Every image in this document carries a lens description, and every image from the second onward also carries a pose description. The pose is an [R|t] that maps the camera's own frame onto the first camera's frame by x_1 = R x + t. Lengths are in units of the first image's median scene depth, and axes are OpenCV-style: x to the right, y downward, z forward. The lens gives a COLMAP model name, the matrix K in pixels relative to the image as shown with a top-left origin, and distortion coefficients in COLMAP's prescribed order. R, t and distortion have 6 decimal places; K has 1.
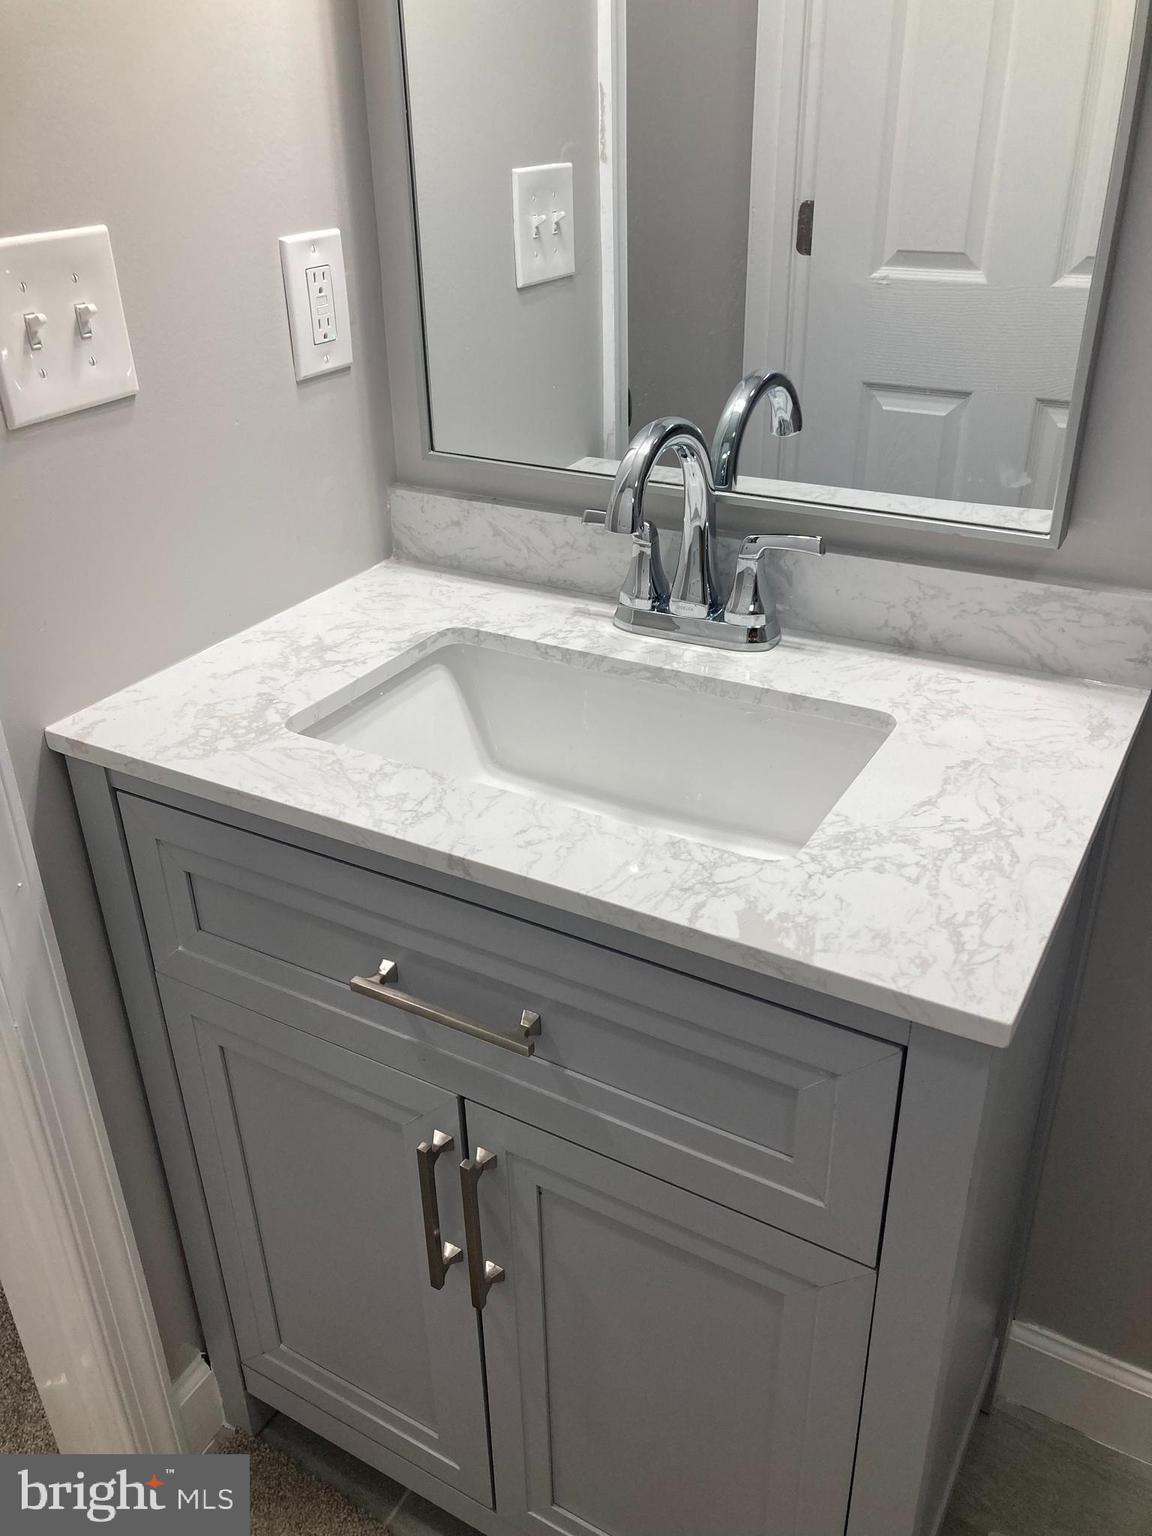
lens RADIAL K [[1249.7, 0, 563.8], [0, 1249.7, 773.6], [0, 0, 1]] dist [0.051226, -0.039612]
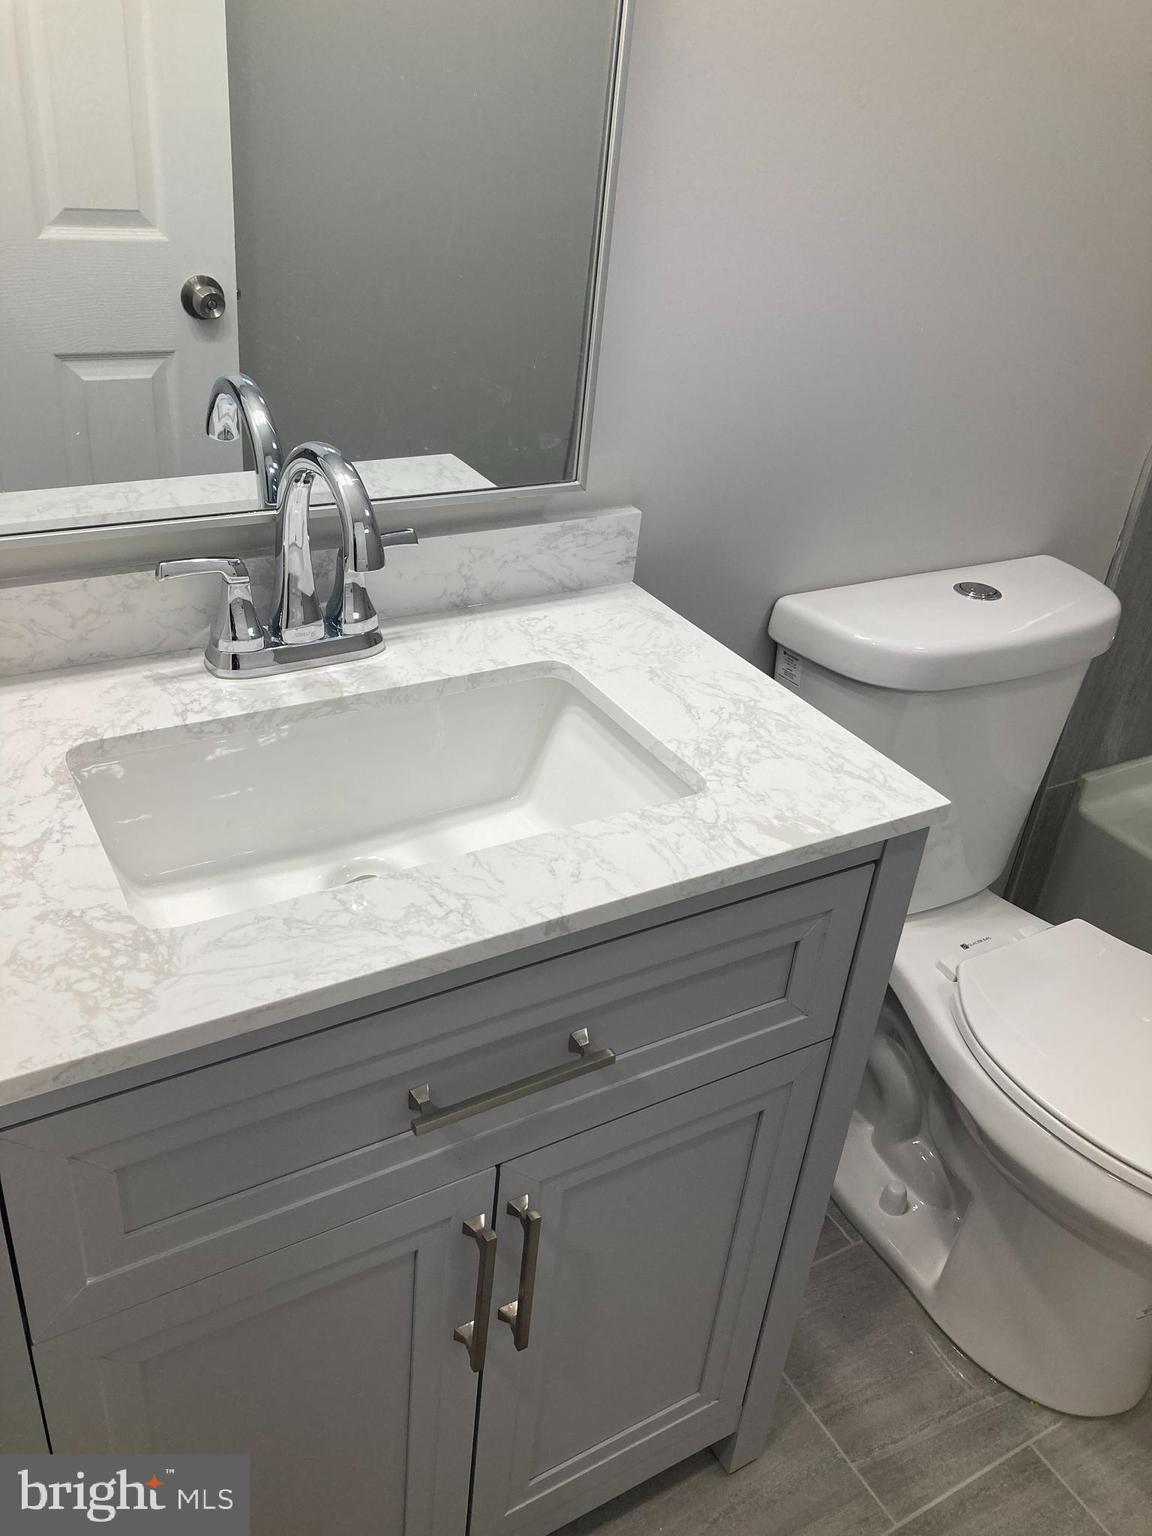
lens RADIAL K [[1249.7, 0, 572.3], [0, 1249.7, 764.4], [0, 0, 1]] dist [0.051226, -0.039612]
pose [[0.481832, -0.383921, 0.787682, -0.633567], [0.331337, 0.911995, 0.241830, -0.218017], [-0.811205, 0.144466, 0.566636, 0.325439]]
